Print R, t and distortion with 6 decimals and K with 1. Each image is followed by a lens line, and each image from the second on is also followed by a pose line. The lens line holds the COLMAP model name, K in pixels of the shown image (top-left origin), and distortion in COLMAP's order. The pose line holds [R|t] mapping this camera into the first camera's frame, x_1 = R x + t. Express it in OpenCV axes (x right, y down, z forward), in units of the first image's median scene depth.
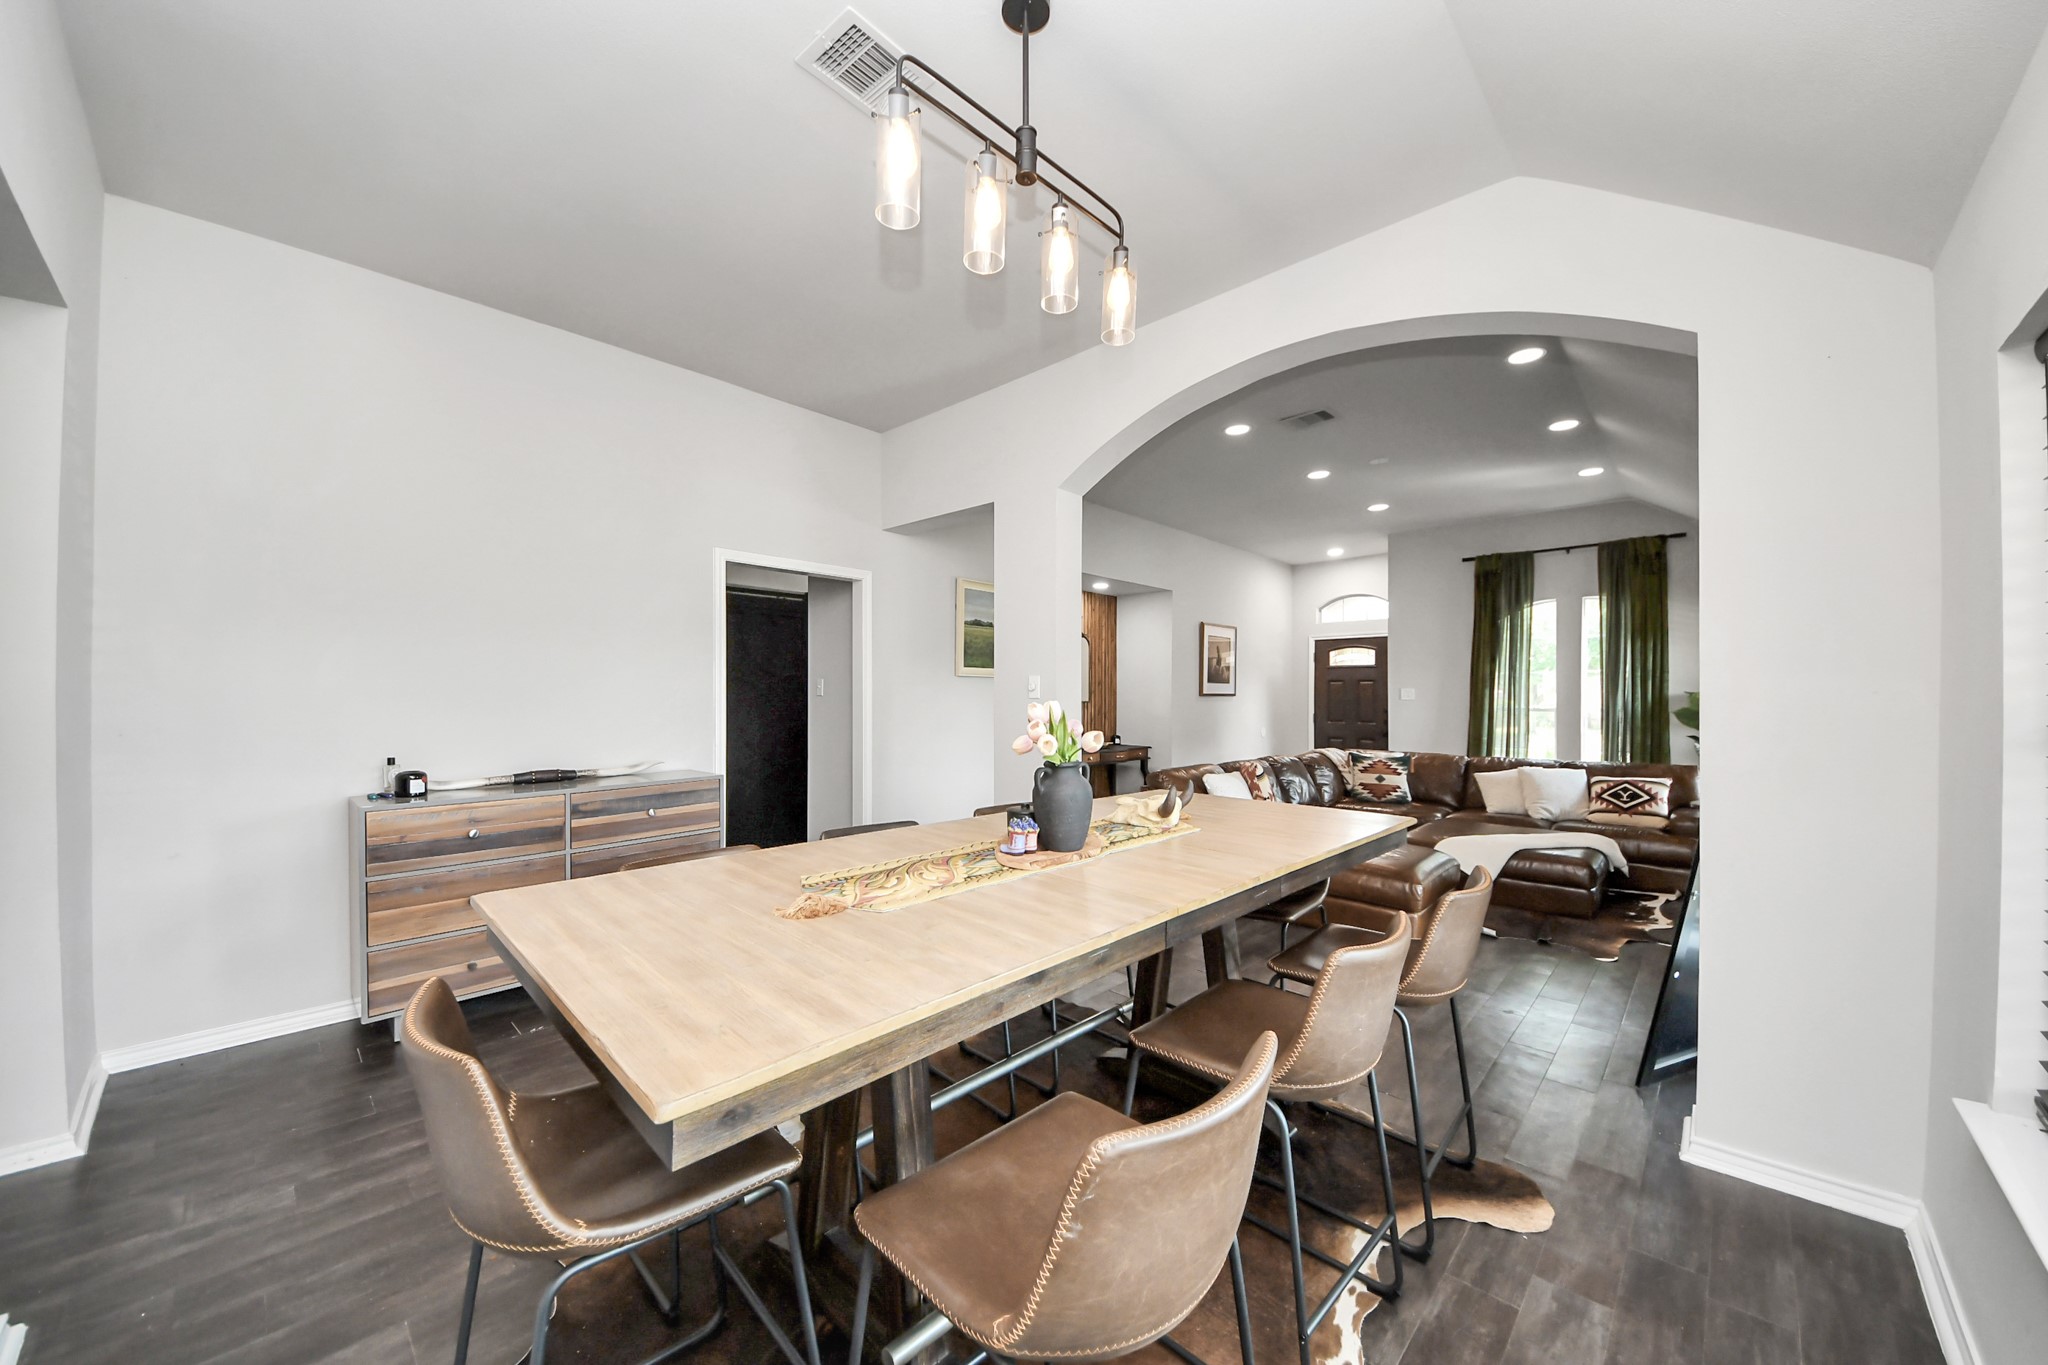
lens RADIAL K [[735.3, 0, 978.3], [0, 735.3, 698.4], [0, 0, 1]] dist [0.000412, -0.021491]
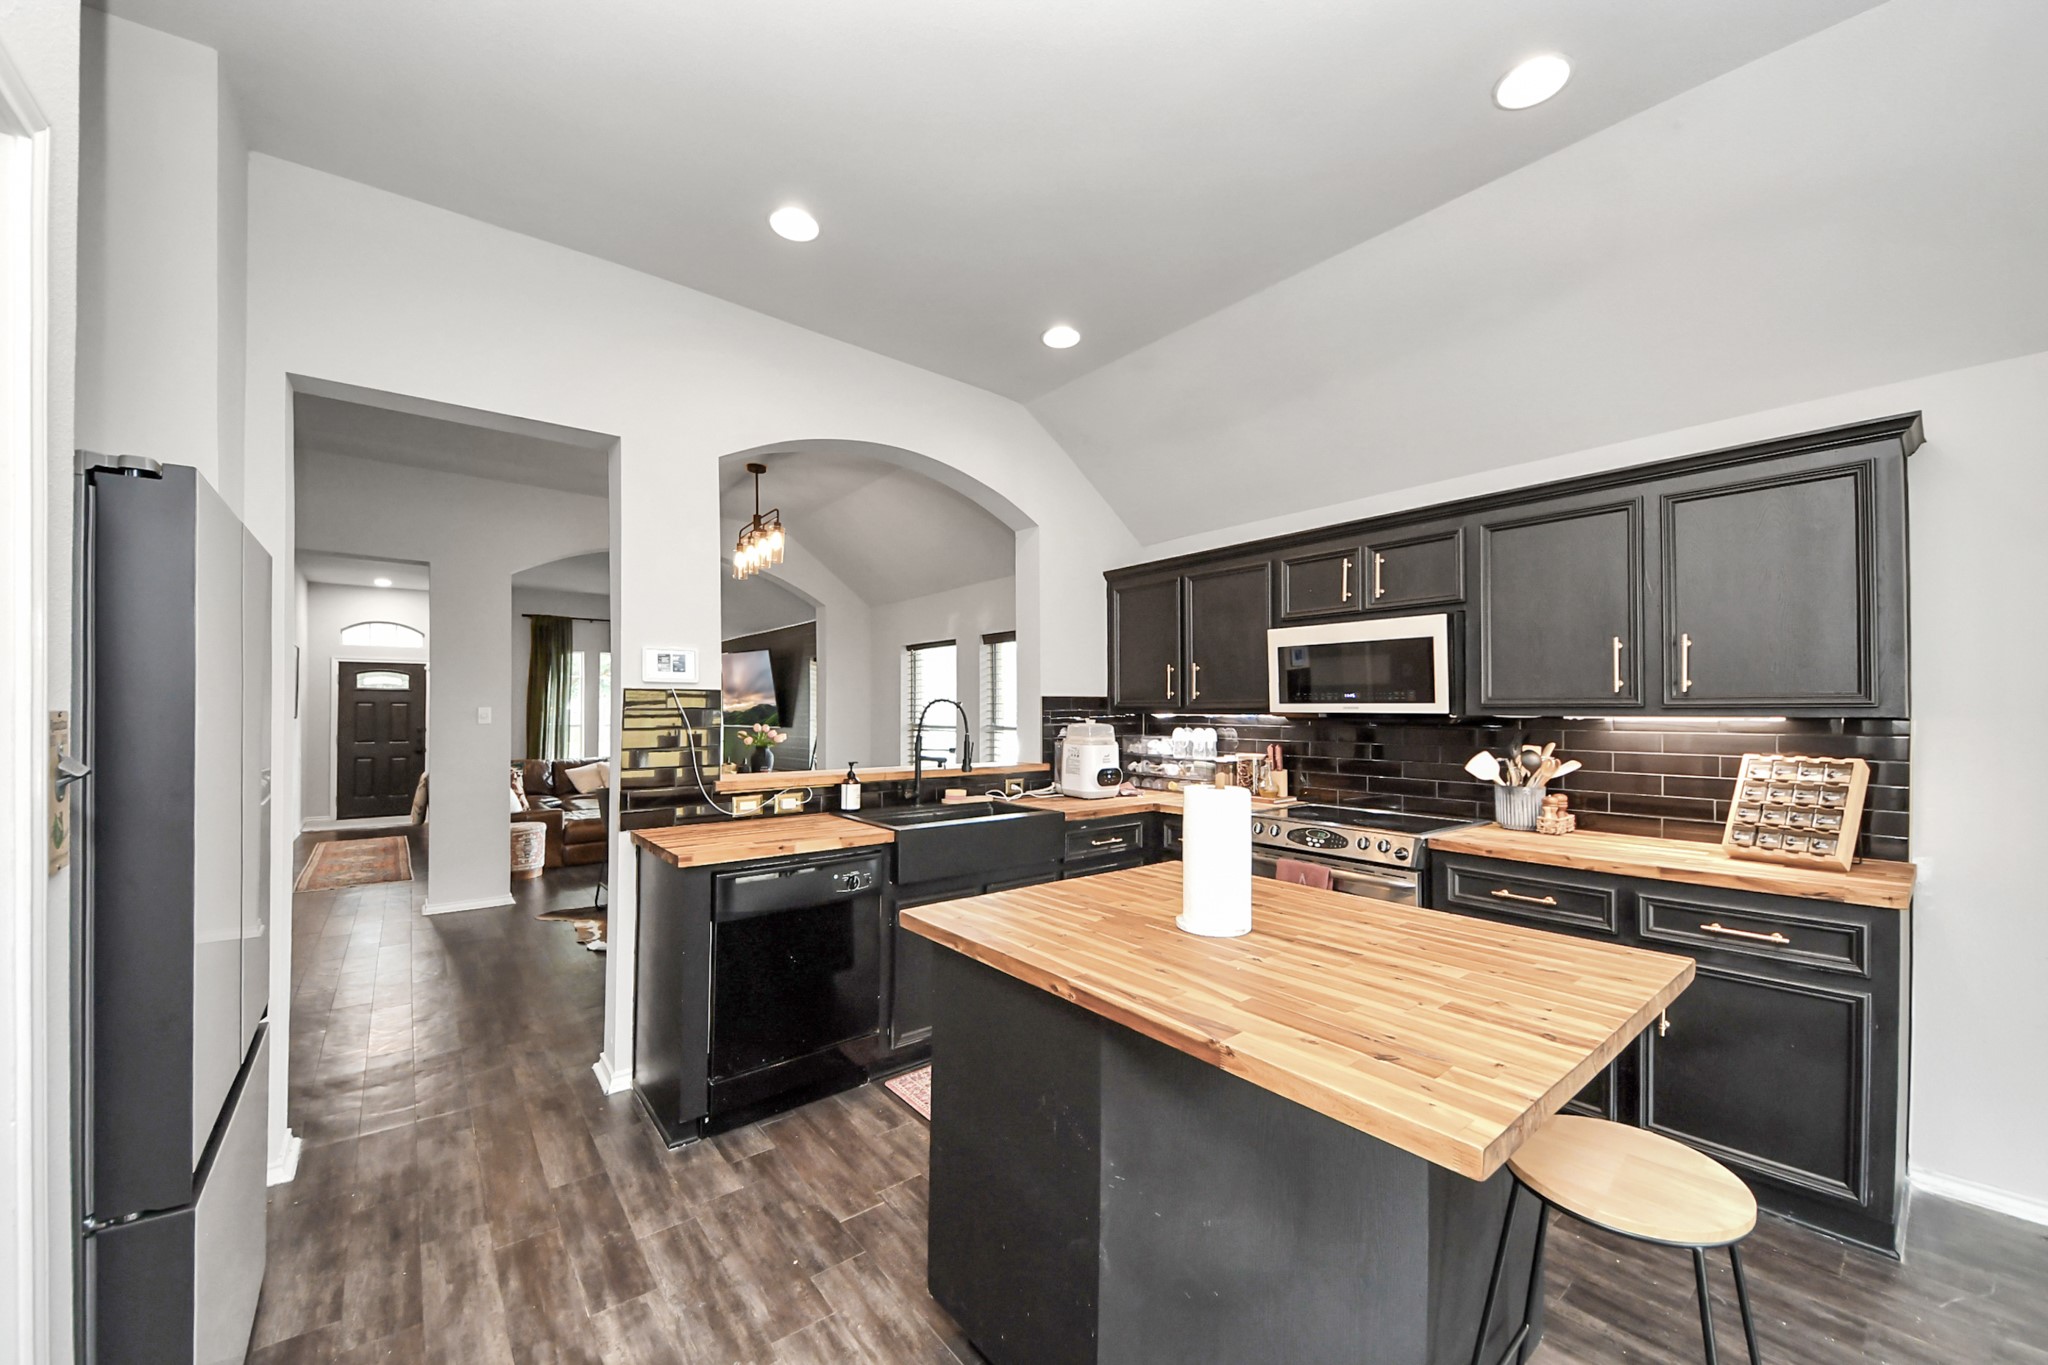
lens RADIAL K [[765.8, 0, 1027.3], [0, 765.8, 707.4], [0, 0, 1]] dist [0.023529, -0.012383]
pose [[0.076338, 0.006450, 0.997061, -0.783273], [0.004450, 0.999967, -0.006810, -0.007067], [-0.997072, 0.004957, 0.076307, -0.040443]]
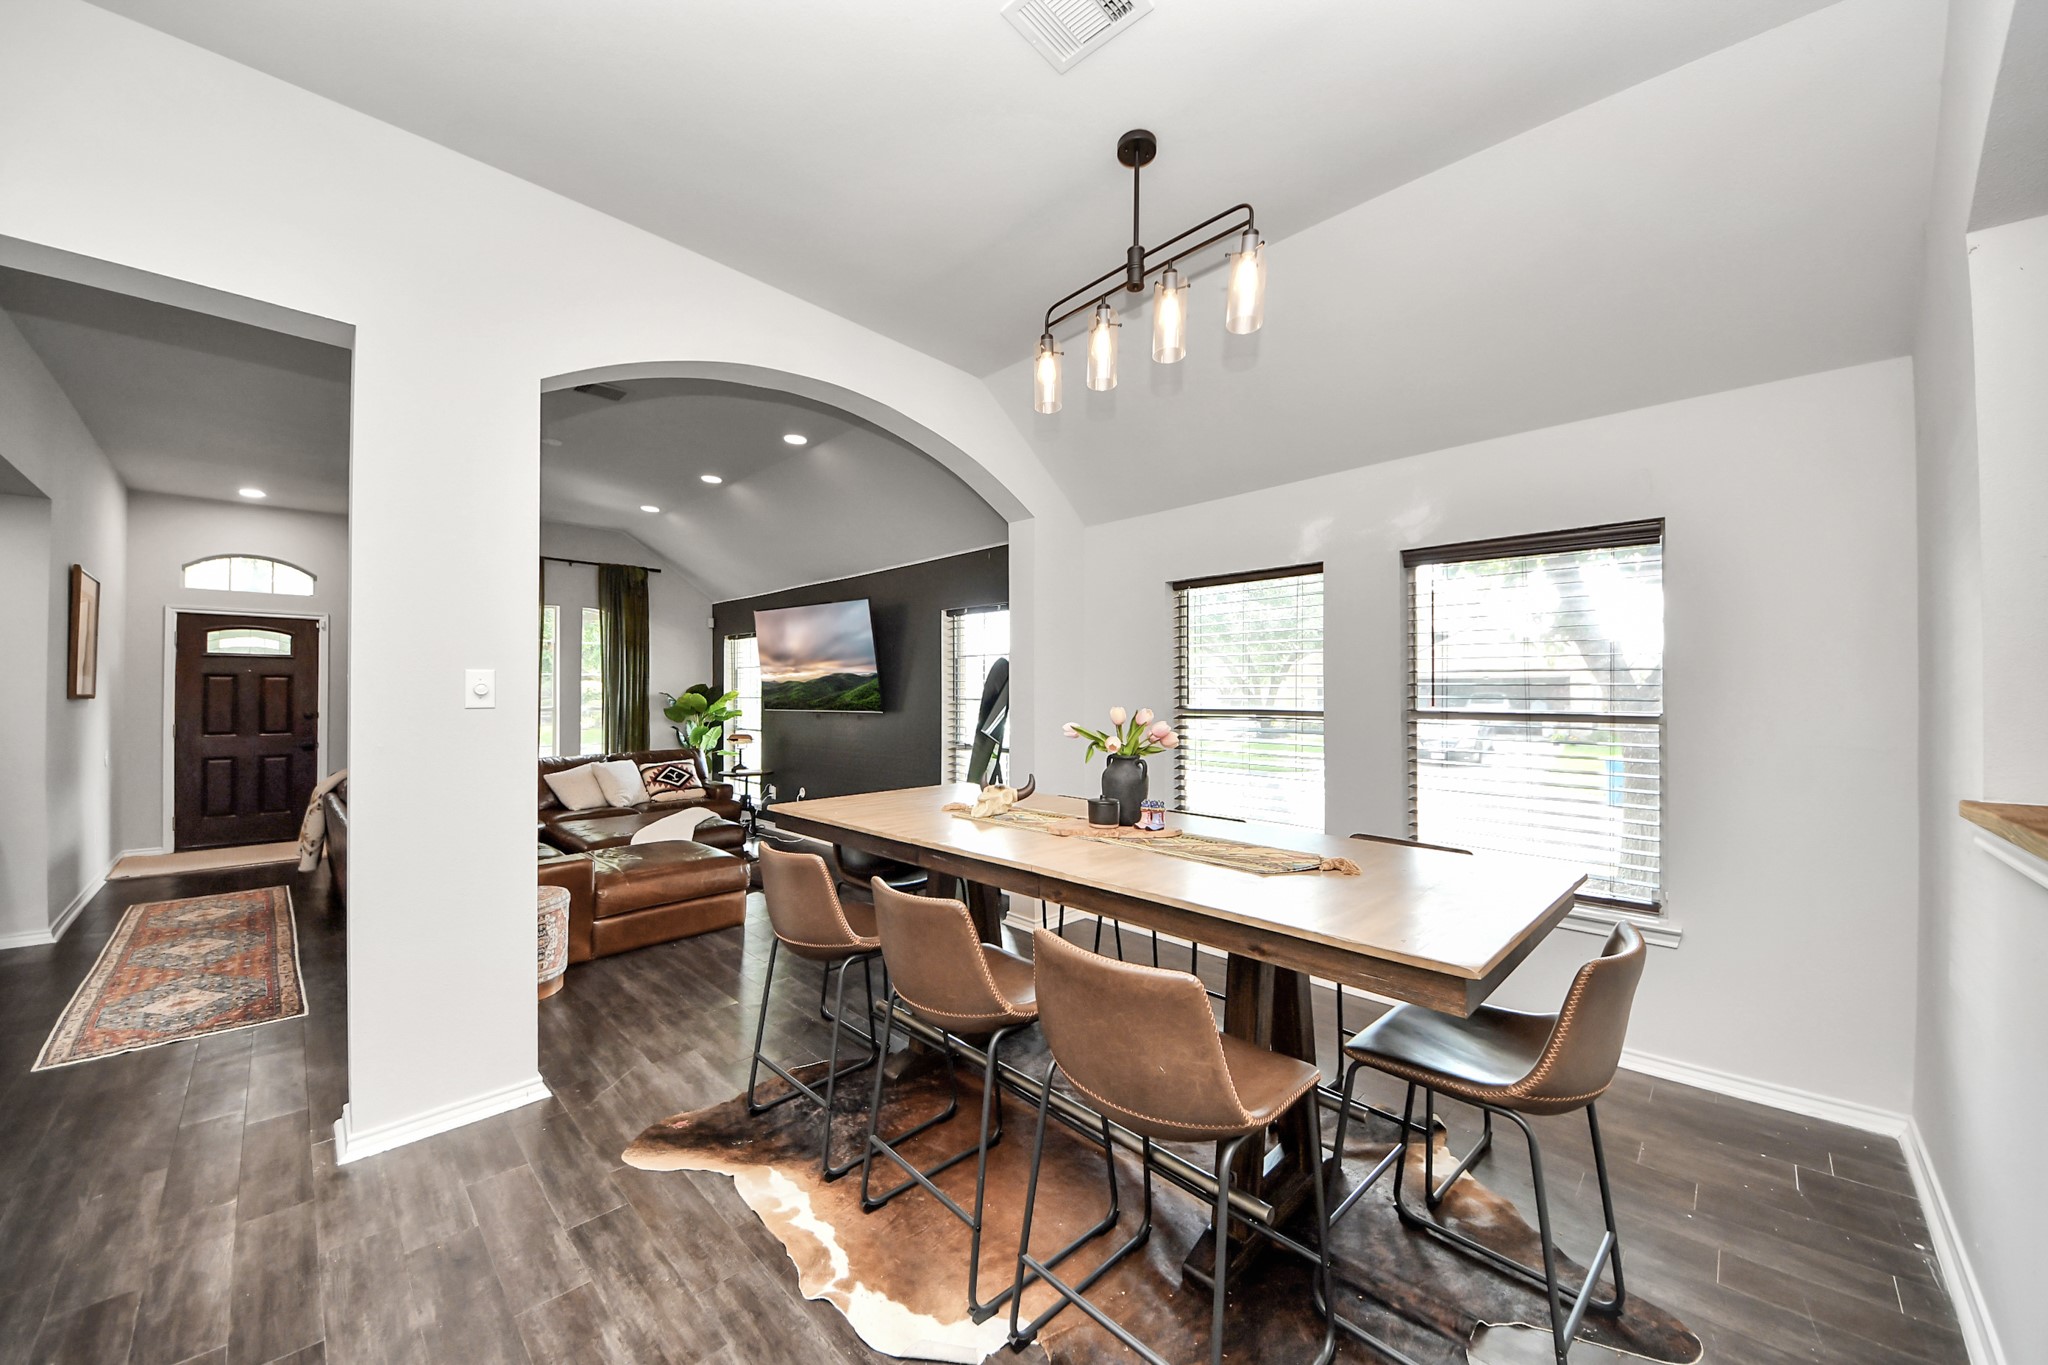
lens RADIAL K [[744.4, 0, 1004.9], [0, 744.4, 687.6], [0, 0, 1]] dist [0.008168, -0.000129]
pose [[-0.014118, 0.007268, 0.999874, -0.339719], [0.002969, 0.999969, -0.007227, -0.006345], [-0.999896, 0.002867, -0.014139, 0.383781]]
